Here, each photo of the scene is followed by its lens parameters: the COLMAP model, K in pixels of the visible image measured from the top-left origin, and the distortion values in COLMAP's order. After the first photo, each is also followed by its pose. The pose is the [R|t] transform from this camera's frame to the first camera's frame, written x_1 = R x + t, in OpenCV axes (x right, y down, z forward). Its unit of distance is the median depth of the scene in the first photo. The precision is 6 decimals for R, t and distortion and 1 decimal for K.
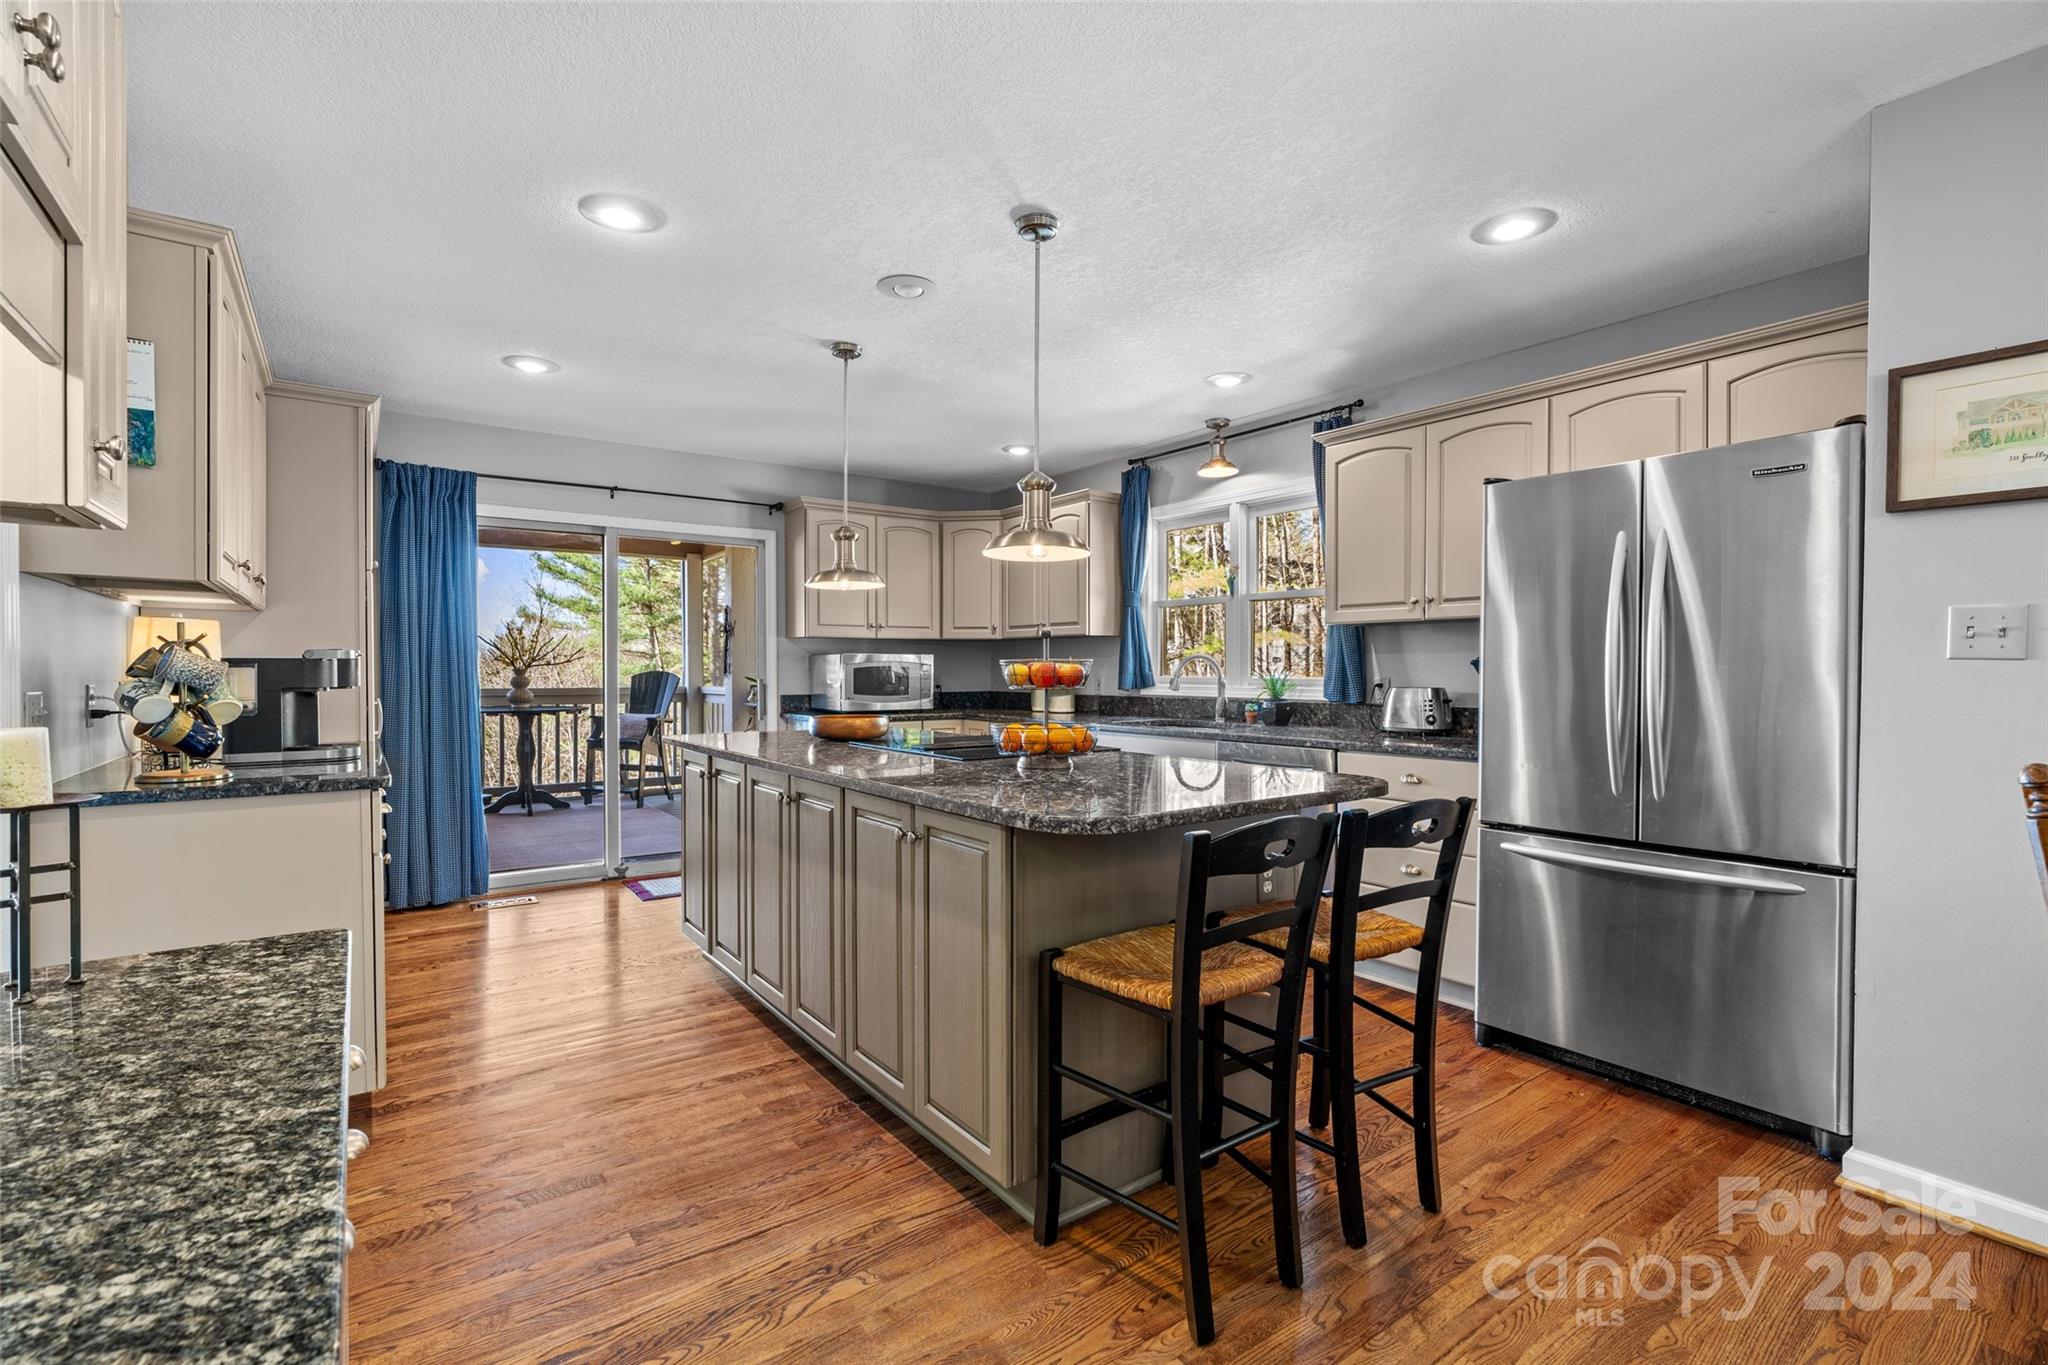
lens RADIAL K [[931.0, 0, 1012.3], [0, 931.0, 670.8], [0, 0, 1]] dist [-0.012701, 0.004087]
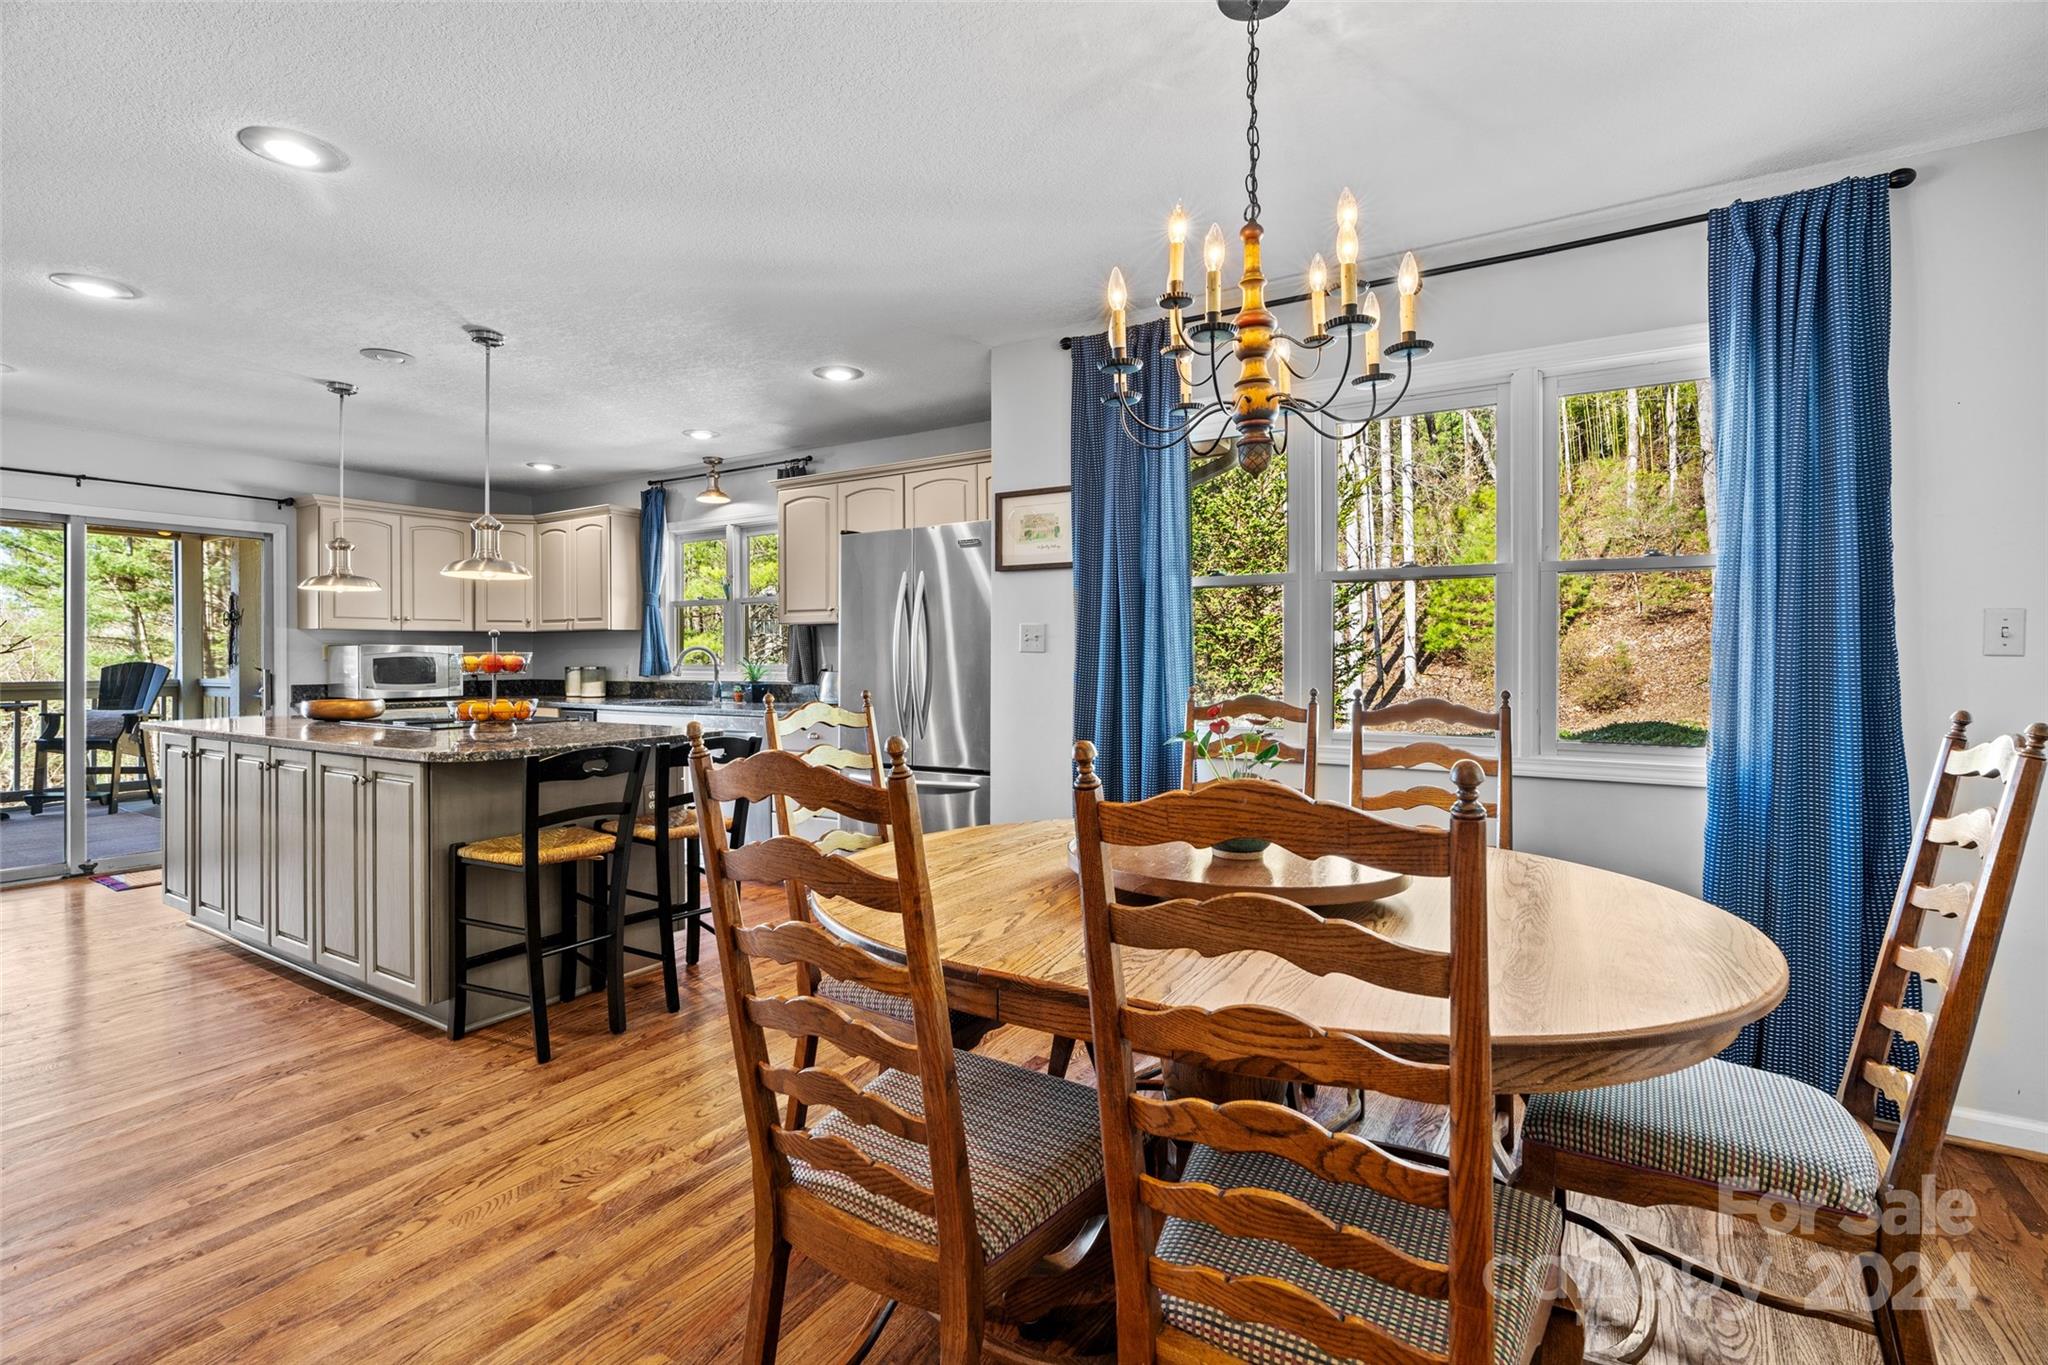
lens RADIAL K [[931.0, 0, 1019.7], [0, 931.0, 648.1], [0, 0, 1]] dist [-0.012701, 0.004087]
pose [[0.923512, 0.000243, 0.383569, 0.123735], [0.004272, 0.999931, -0.010919, -0.000221], [-0.383546, 0.011723, 0.923448, -0.304892]]
